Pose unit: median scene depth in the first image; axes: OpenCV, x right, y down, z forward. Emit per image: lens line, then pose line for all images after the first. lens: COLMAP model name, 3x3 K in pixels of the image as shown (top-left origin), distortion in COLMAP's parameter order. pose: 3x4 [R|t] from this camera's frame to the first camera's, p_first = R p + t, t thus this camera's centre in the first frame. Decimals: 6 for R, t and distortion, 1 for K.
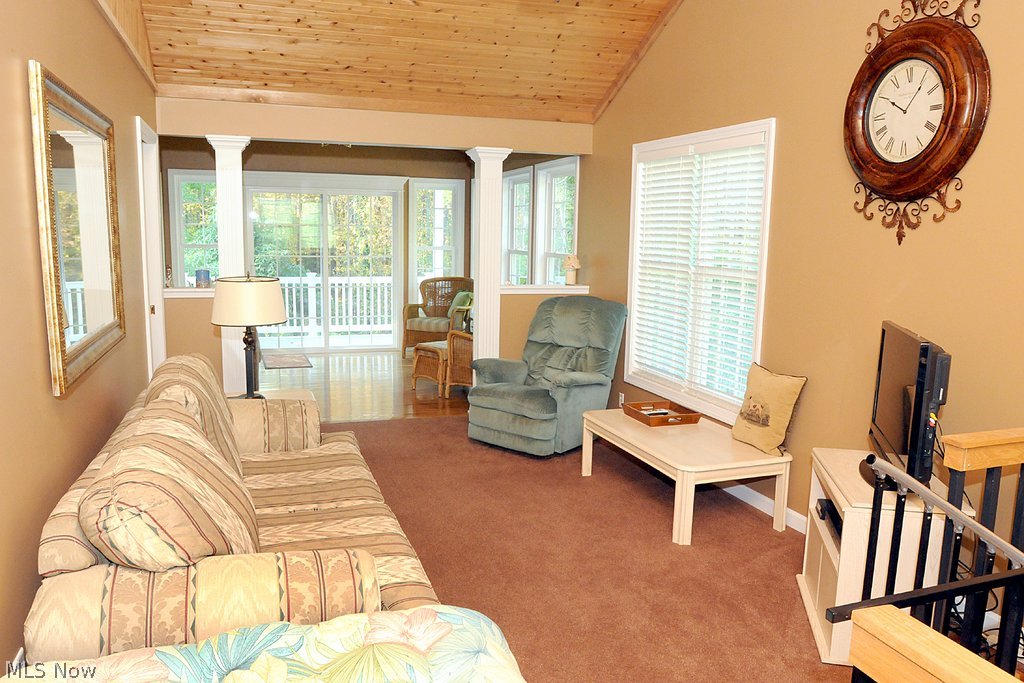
lens RADIAL K [[748.8, 0, 509.1], [0, 748.8, 354.4], [0, 0, 1]] dist [-0.082294, 0.047276]
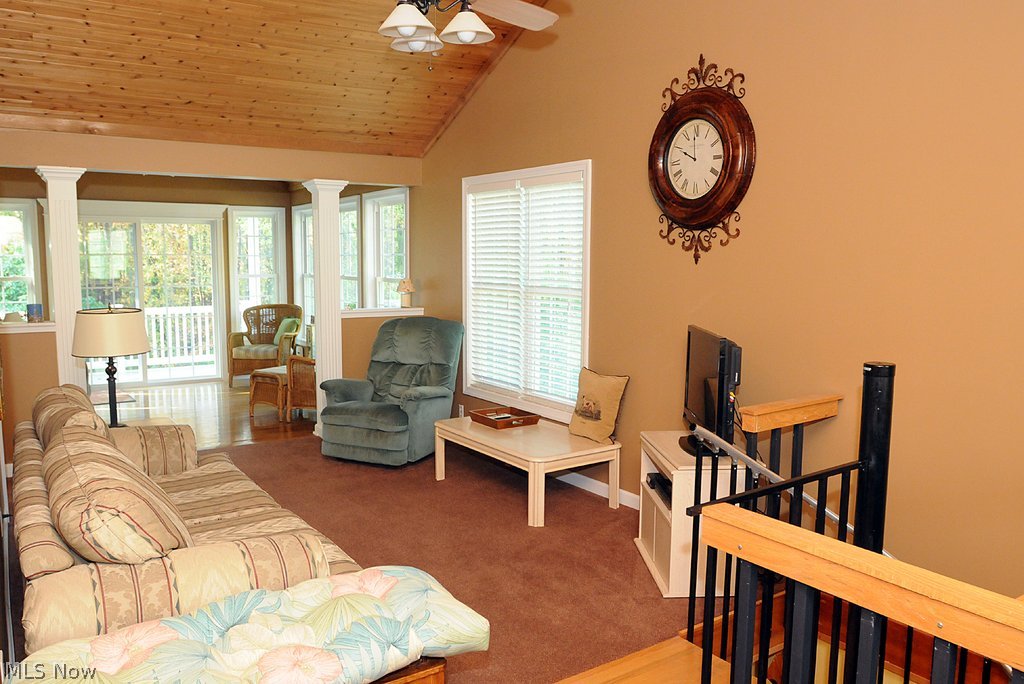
lens RADIAL K [[748.8, 0, 509.1], [0, 748.8, 354.9], [0, 0, 1]] dist [-0.082294, 0.047276]
pose [[0.966600, -0.048263, 0.251703, -0.090957], [0.055746, 0.998187, -0.022680, 0.014060], [-0.250152, 0.035954, 0.967539, -0.125797]]
